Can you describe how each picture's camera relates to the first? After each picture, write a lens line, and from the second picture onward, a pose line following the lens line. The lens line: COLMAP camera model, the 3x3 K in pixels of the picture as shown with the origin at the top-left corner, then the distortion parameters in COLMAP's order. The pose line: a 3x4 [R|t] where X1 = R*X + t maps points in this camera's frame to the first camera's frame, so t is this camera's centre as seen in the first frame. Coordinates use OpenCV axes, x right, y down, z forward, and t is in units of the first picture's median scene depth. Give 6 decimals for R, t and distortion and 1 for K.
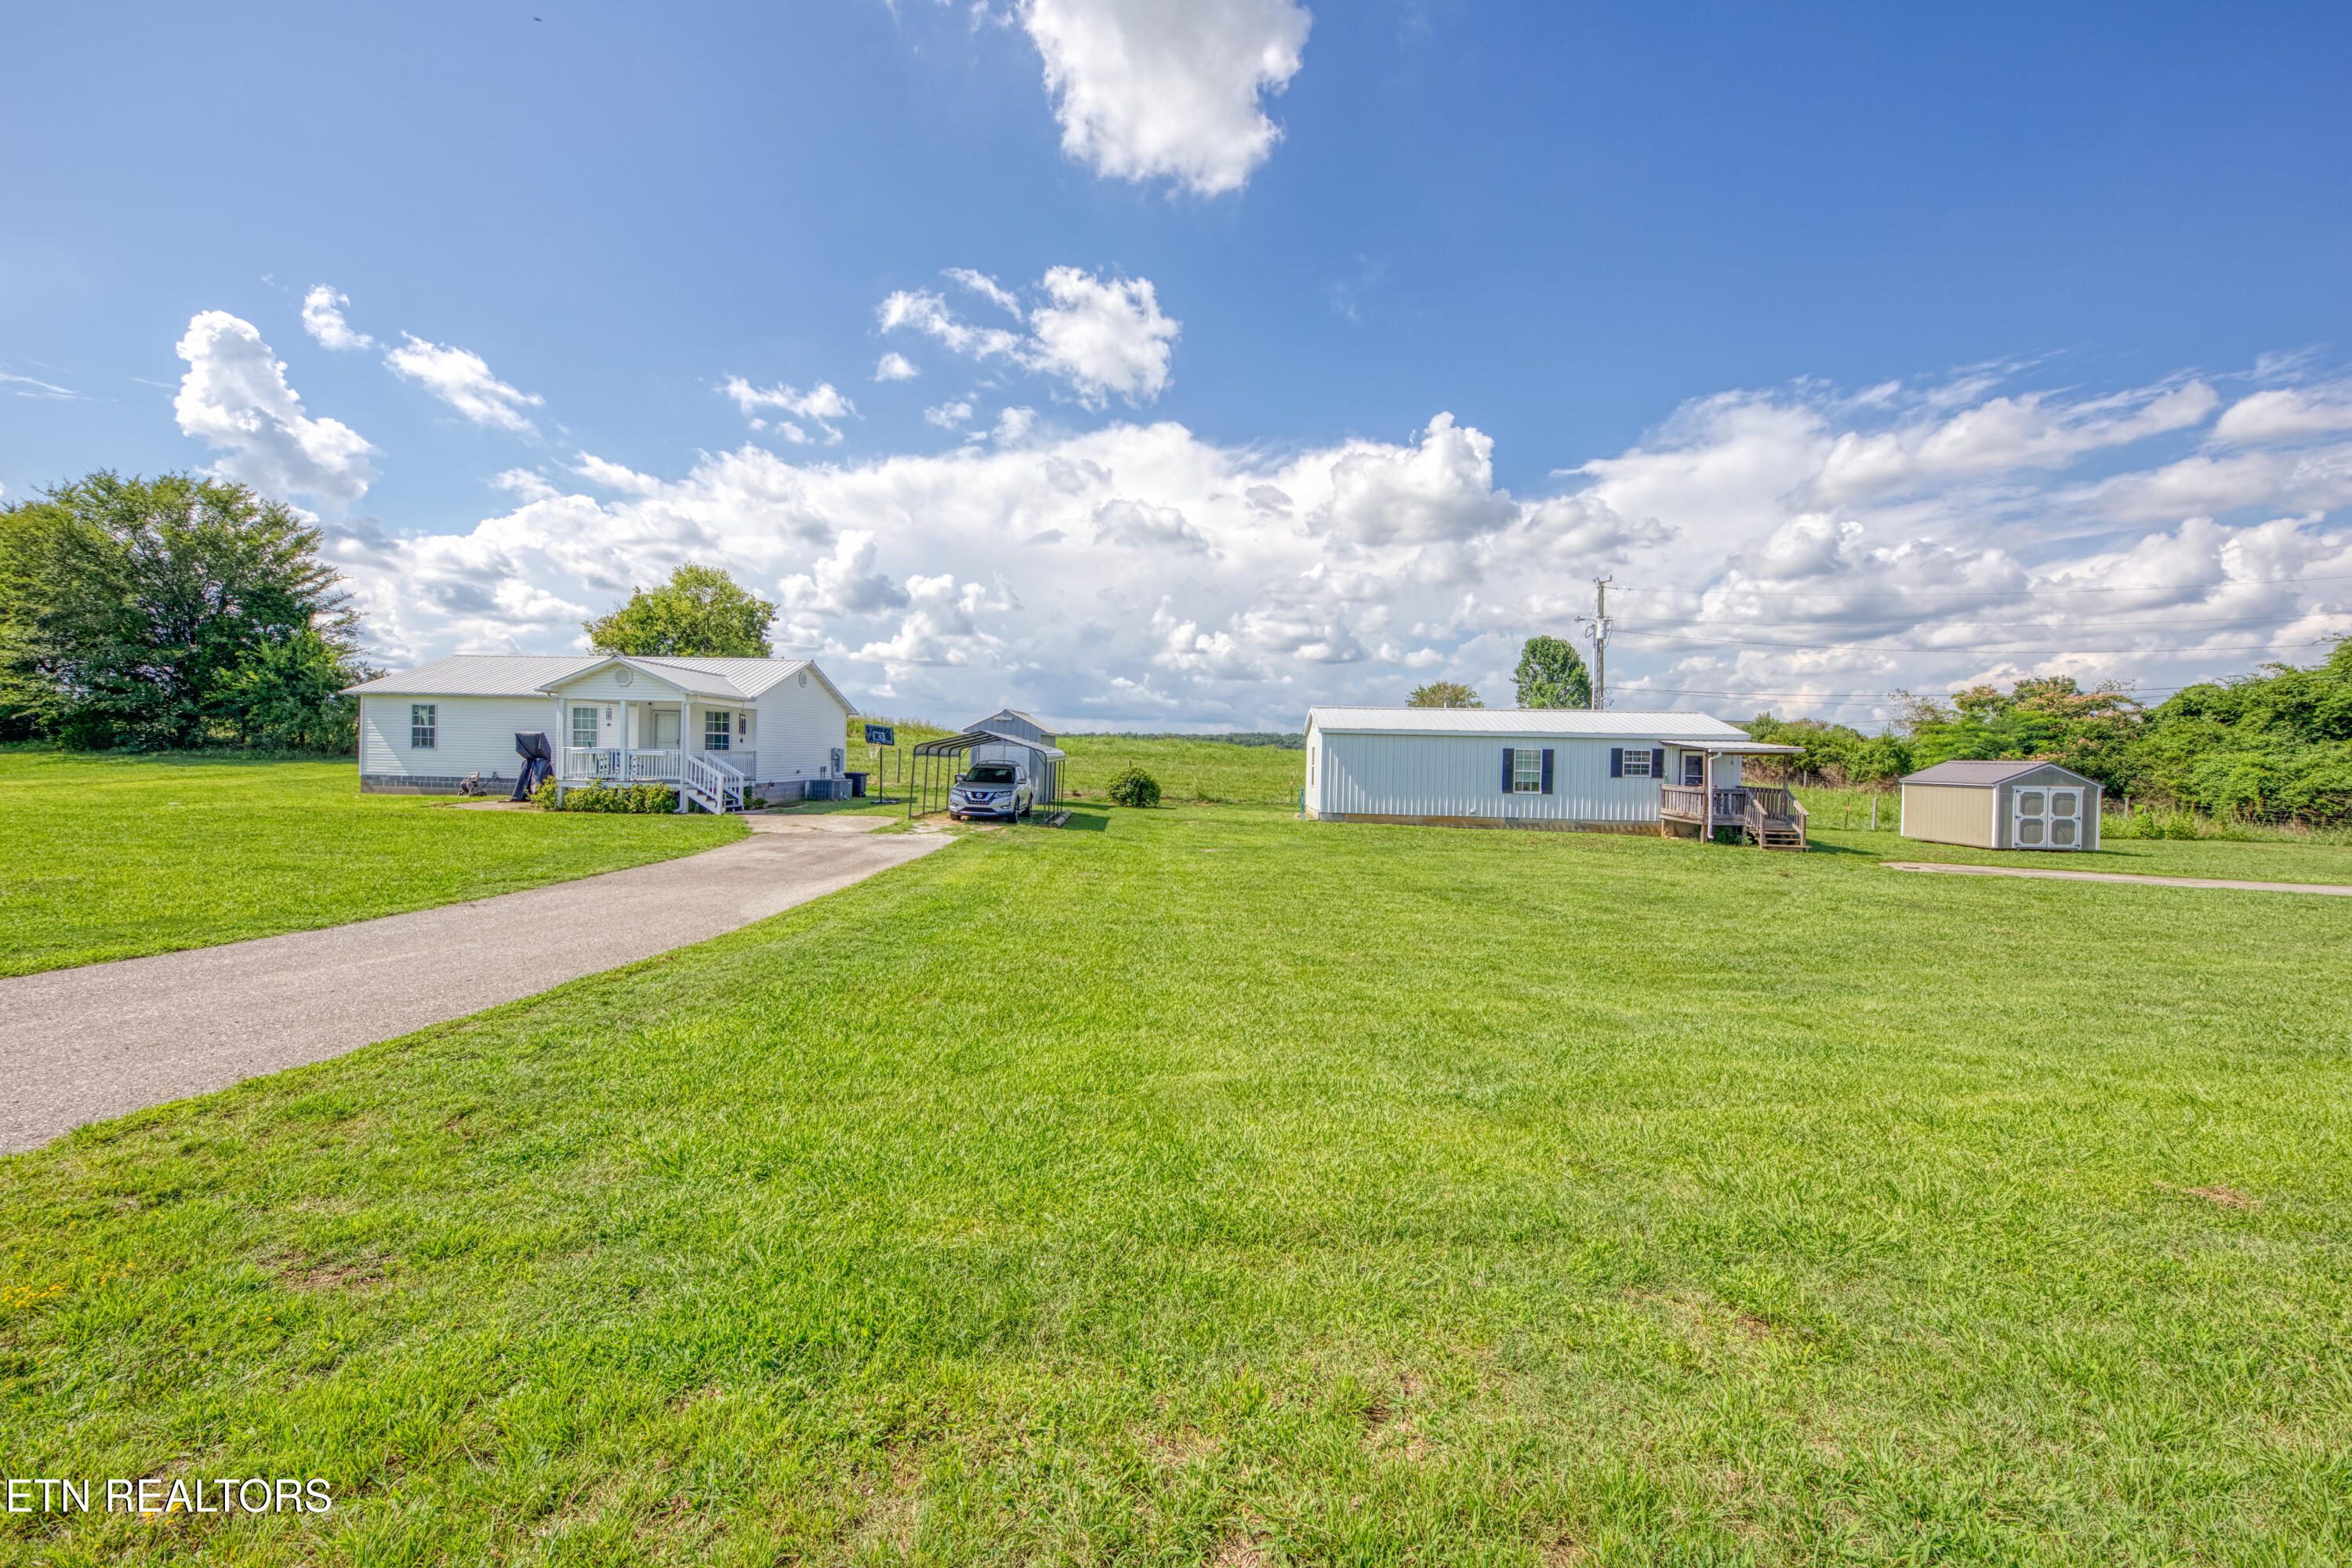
lens RADIAL K [[815.8, 0, 1163.3], [0, 815.8, 752.4], [0, 0, 1]] dist [0.001472, -0.000144]
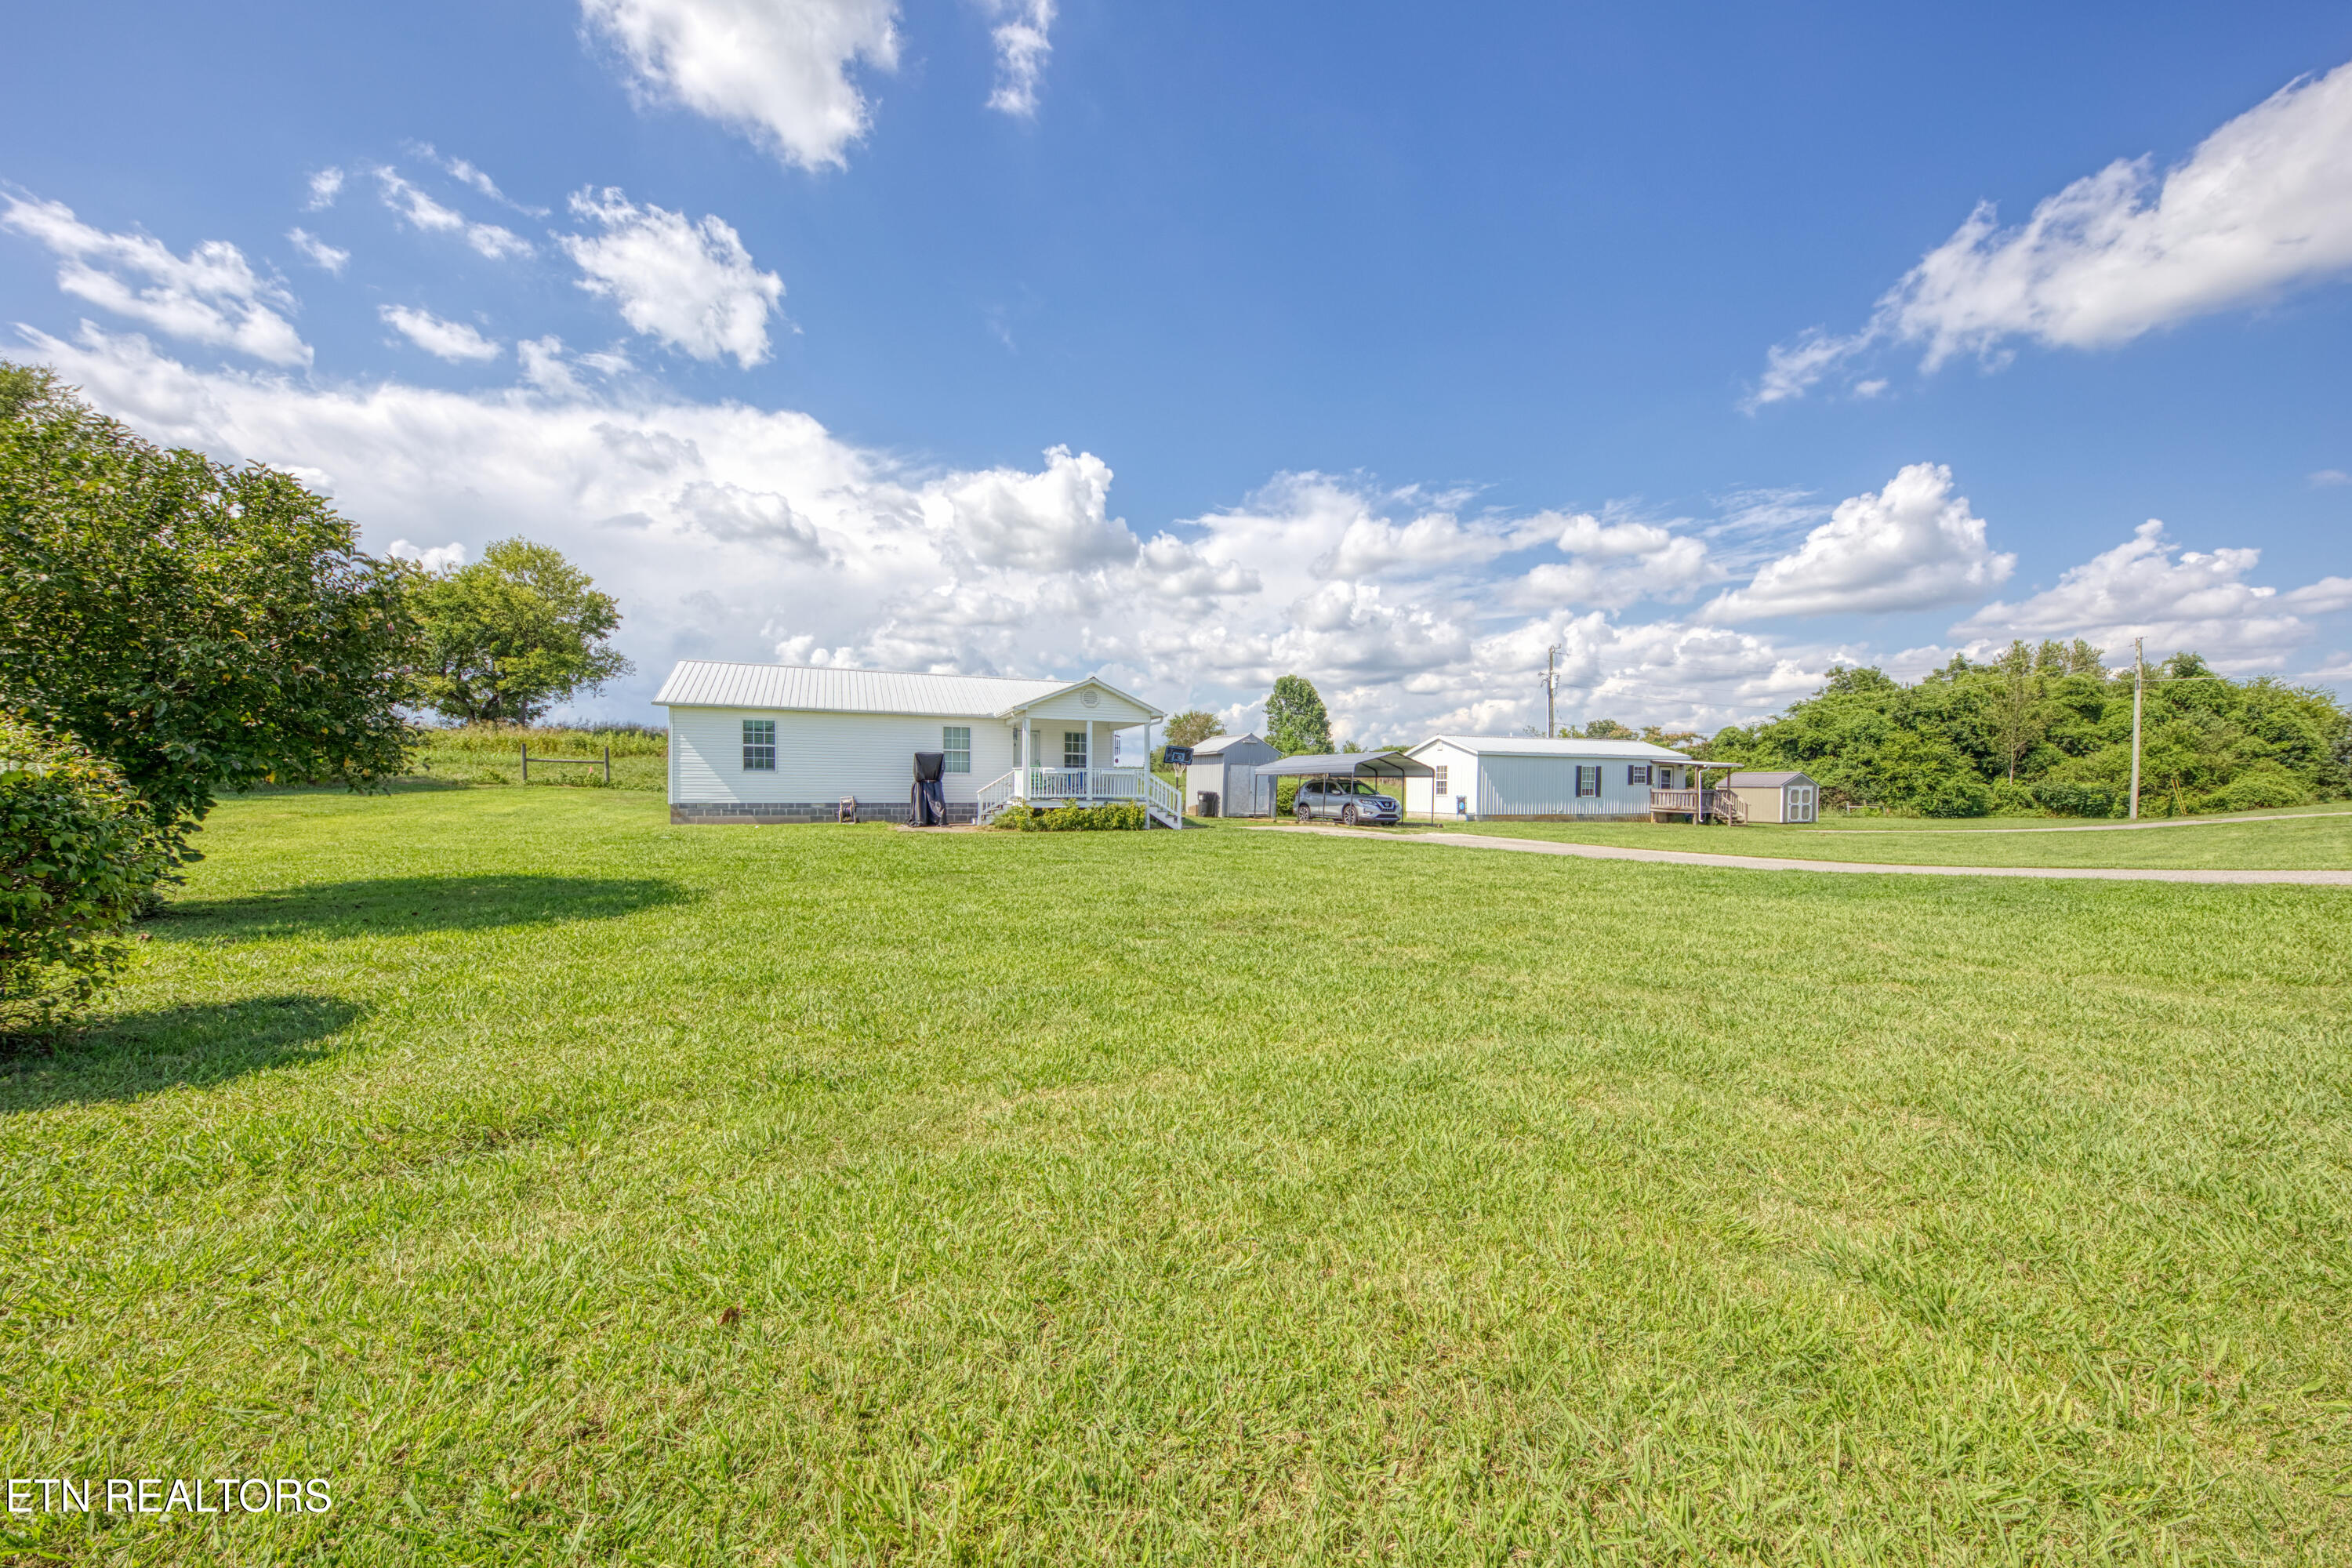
lens RADIAL K [[815.8, 0, 1178.5], [0, 815.8, 784.8], [0, 0, 1]] dist [0.001472, -0.000144]
pose [[0.895956, -0.014524, 0.443906, -0.835043], [0.008875, 0.999851, 0.014801, 0.000762], [-0.444055, -0.009321, 0.895951, 0.021748]]
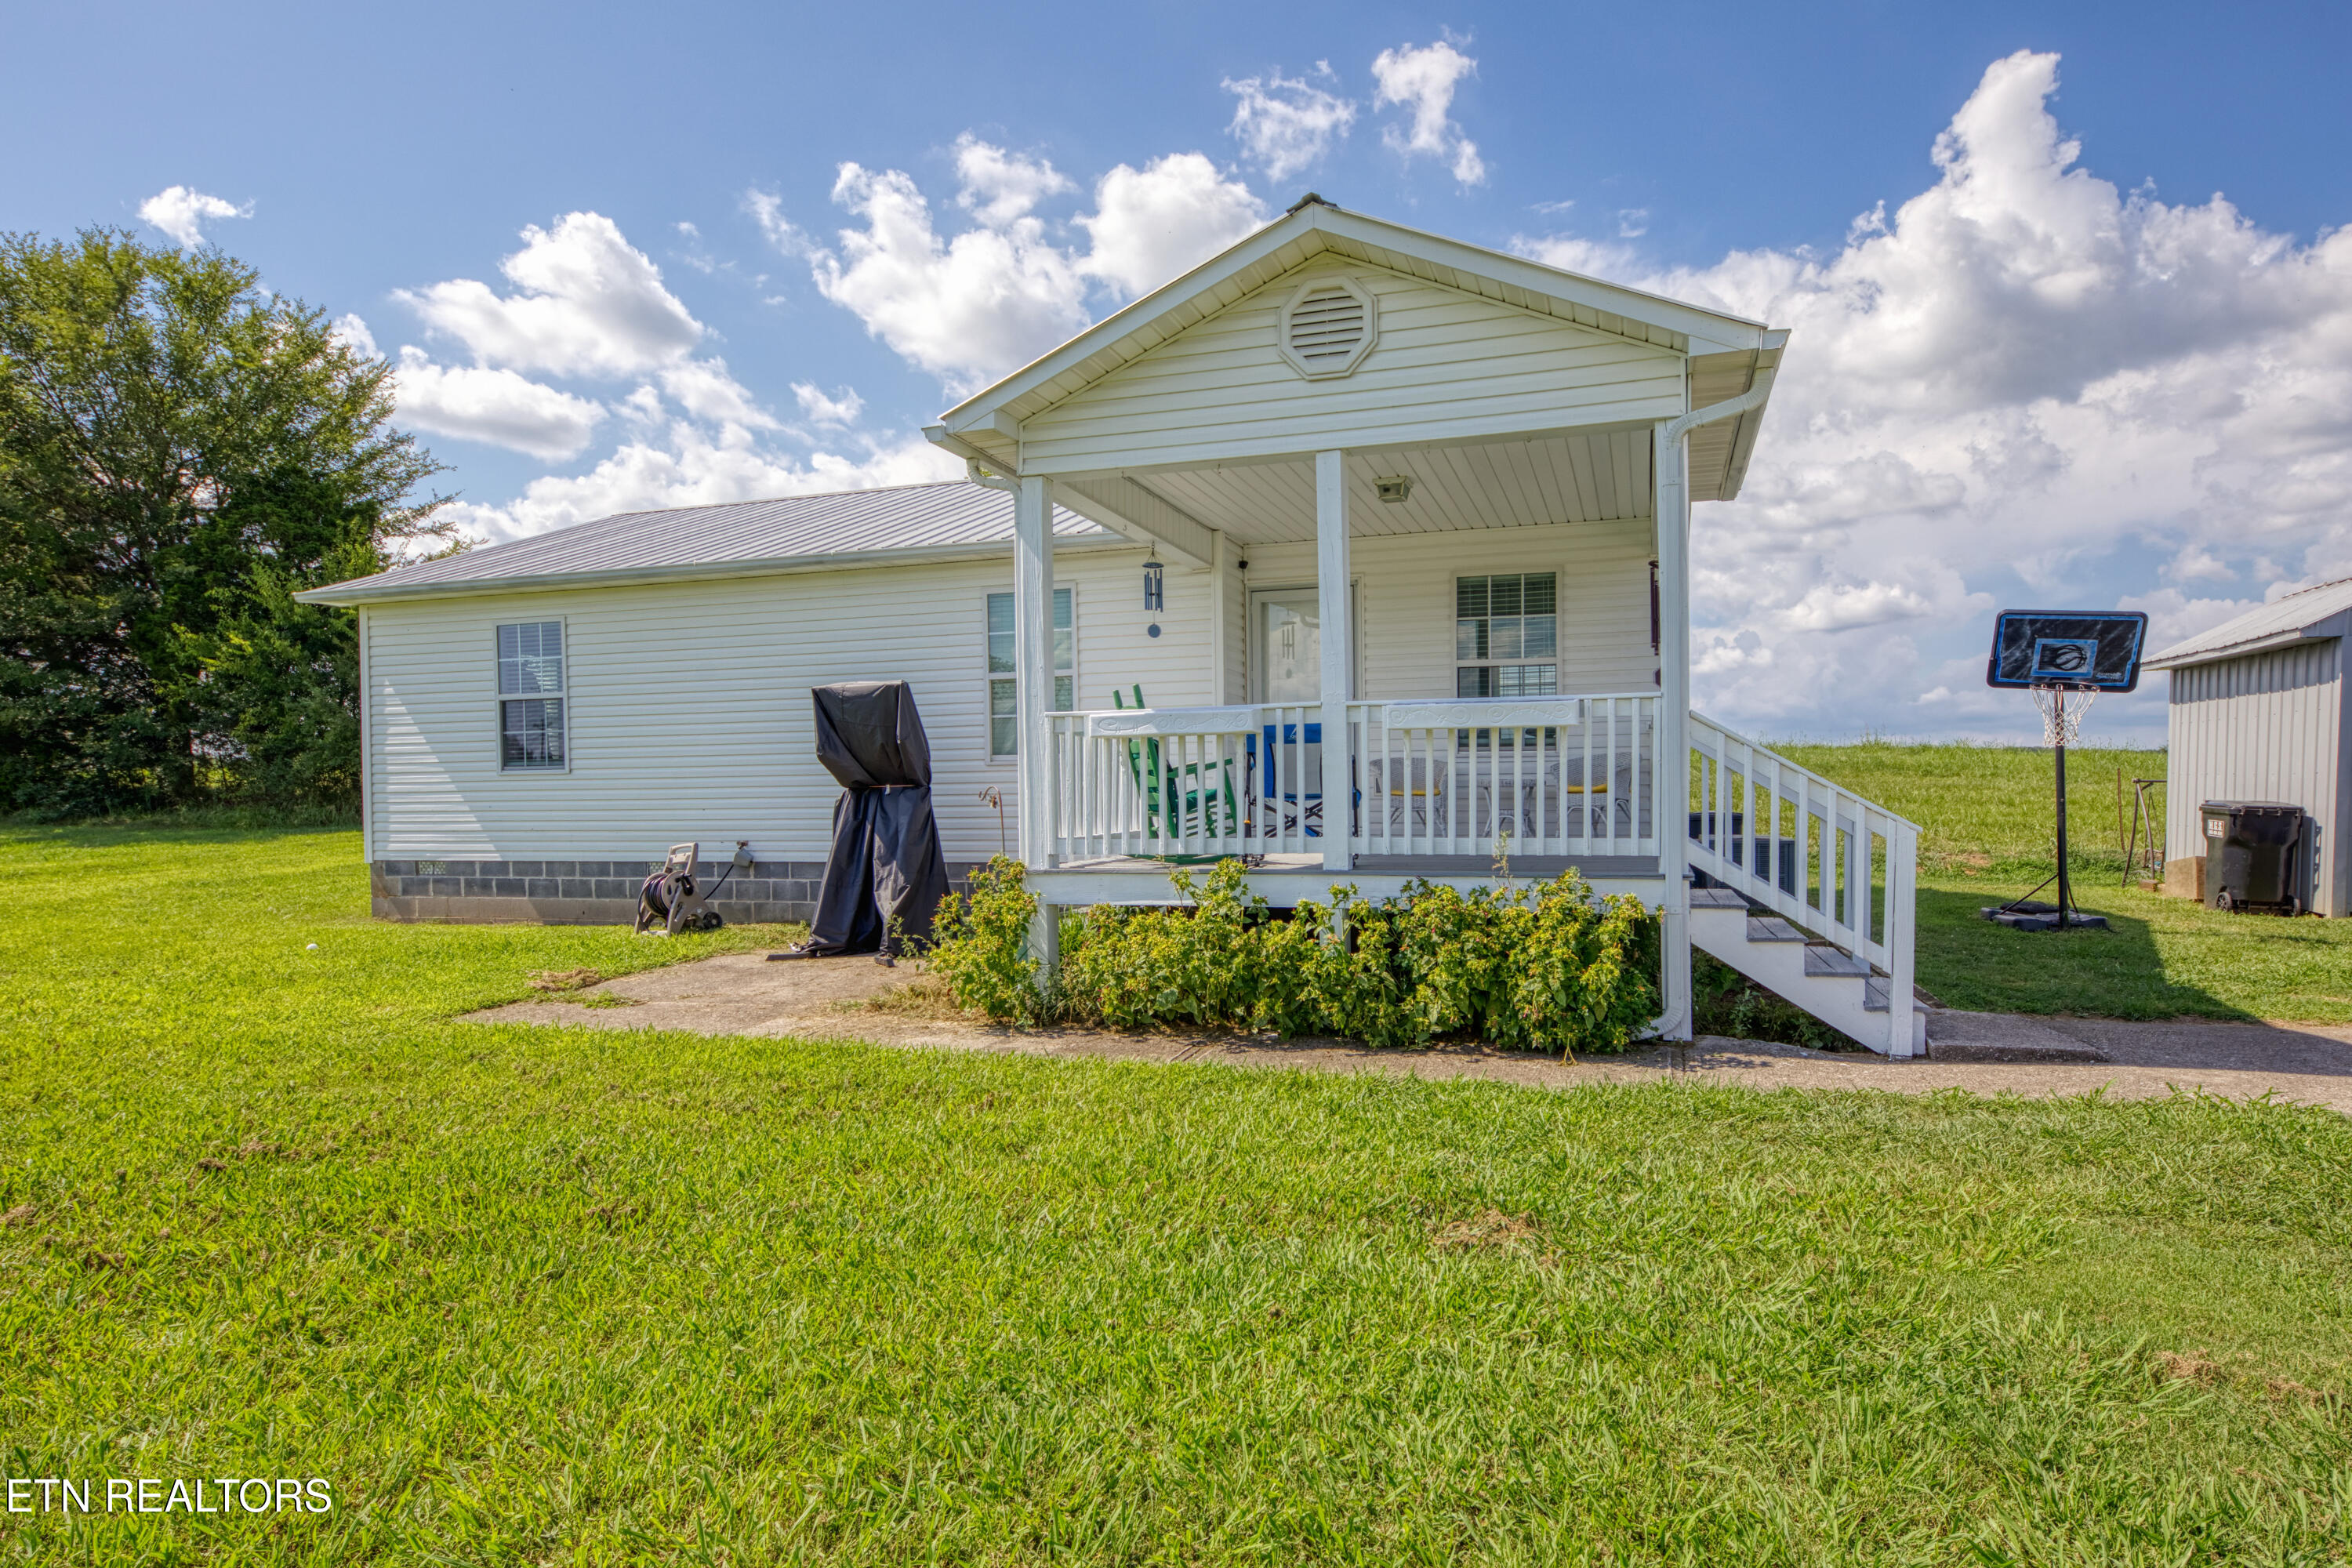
lens RADIAL K [[1210.2, 0, 1286.4], [0, 1210.2, 809.3], [0, 0, 1]] dist [0.009506, 0.000823]
pose [[0.973422, -0.031801, -0.226799, -0.497843], [0.035258, 0.999315, 0.011208, 0.013735], [0.226287, -0.018907, 0.973877, 0.584238]]
